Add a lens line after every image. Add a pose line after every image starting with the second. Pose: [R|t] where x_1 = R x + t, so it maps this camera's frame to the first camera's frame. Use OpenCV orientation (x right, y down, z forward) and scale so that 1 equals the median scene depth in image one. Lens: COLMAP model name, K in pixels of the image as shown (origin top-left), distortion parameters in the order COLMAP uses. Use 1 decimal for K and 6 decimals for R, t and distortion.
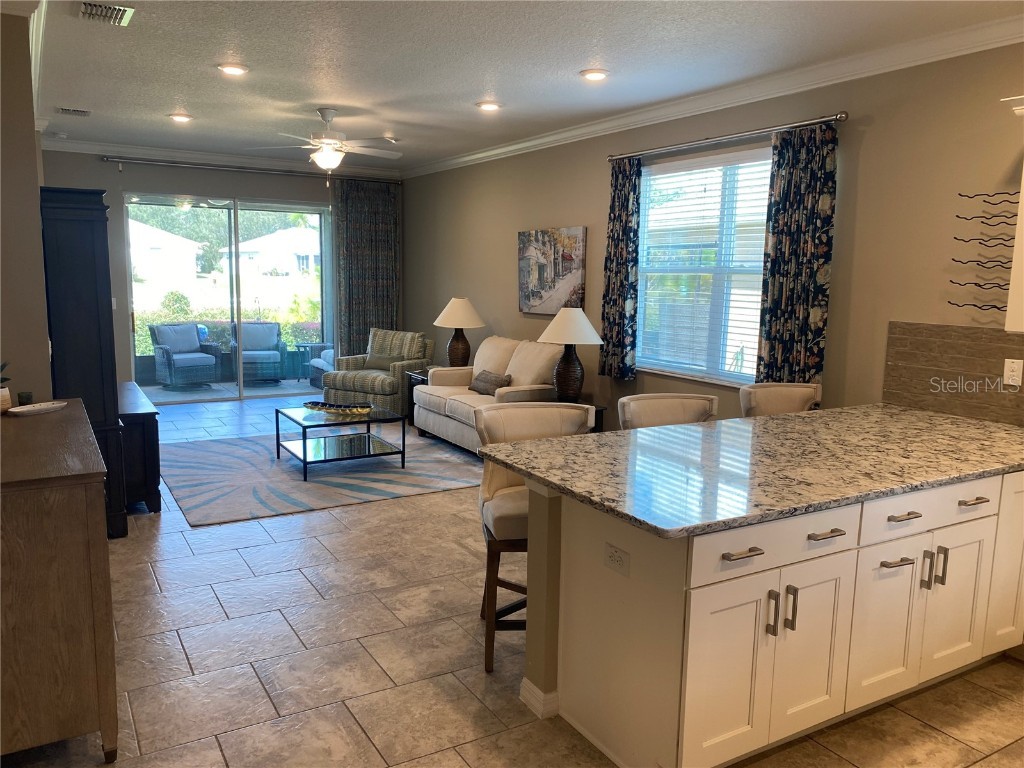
lens RADIAL K [[777.8, 0, 506.1], [0, 777.8, 388.7], [0, 0, 1]] dist [0.046869, -0.071000]
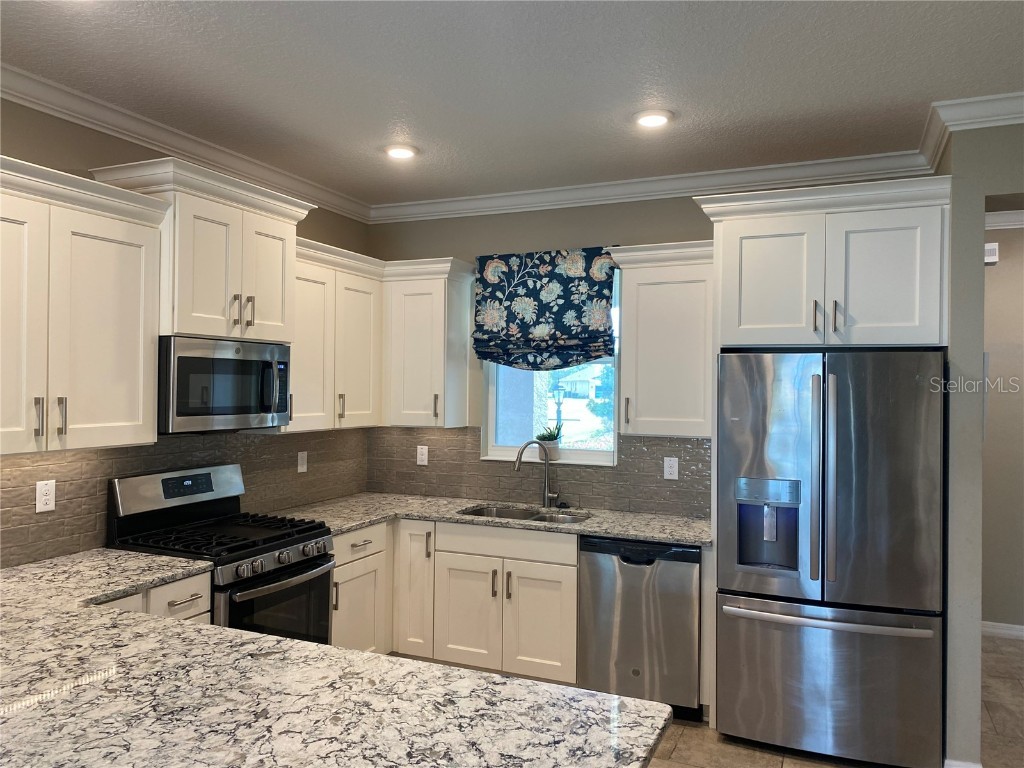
lens RADIAL K [[777.8, 0, 496.3], [0, 777.8, 384.3], [0, 0, 1]] dist [0.046869, -0.071000]
pose [[-0.571632, -0.025776, 0.820105, -0.118058], [0.098190, 0.990175, 0.099562, -0.084545], [-0.814614, 0.137439, -0.563485, 0.507144]]
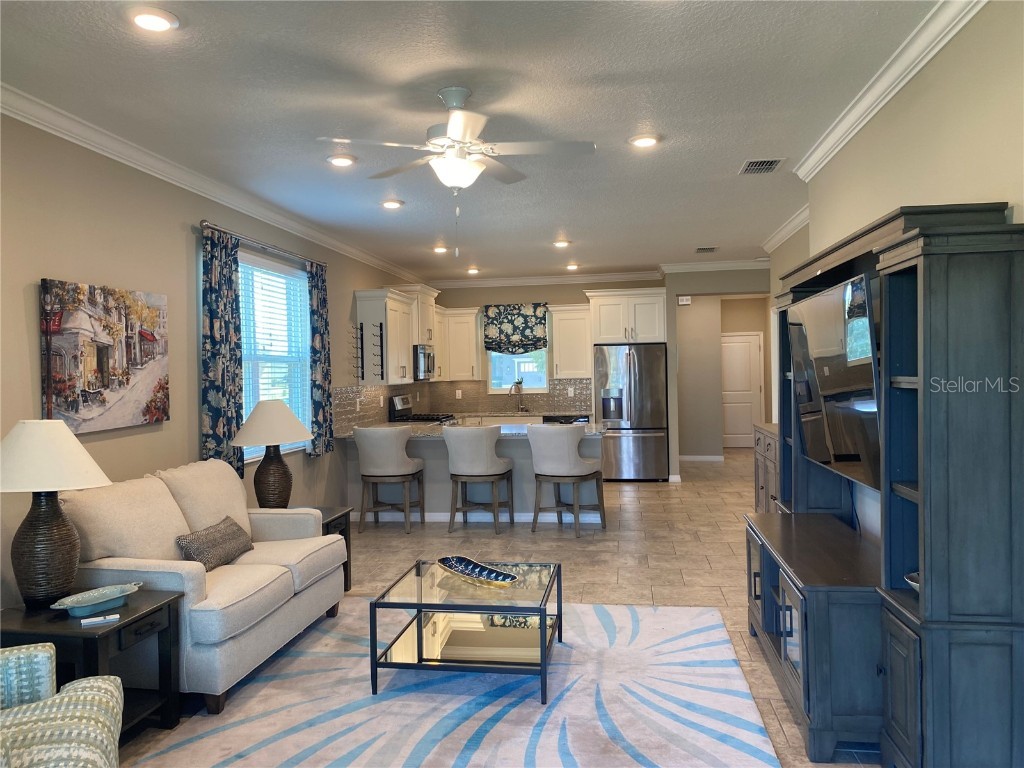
lens RADIAL K [[777.8, 0, 498.0], [0, 777.8, 384.8], [0, 0, 1]] dist [0.046869, -0.071000]
pose [[-0.763433, -0.015736, 0.645695, -0.565543], [0.099647, 0.984864, 0.141820, -0.188550], [-0.638154, 0.172611, -0.750310, 1.284201]]
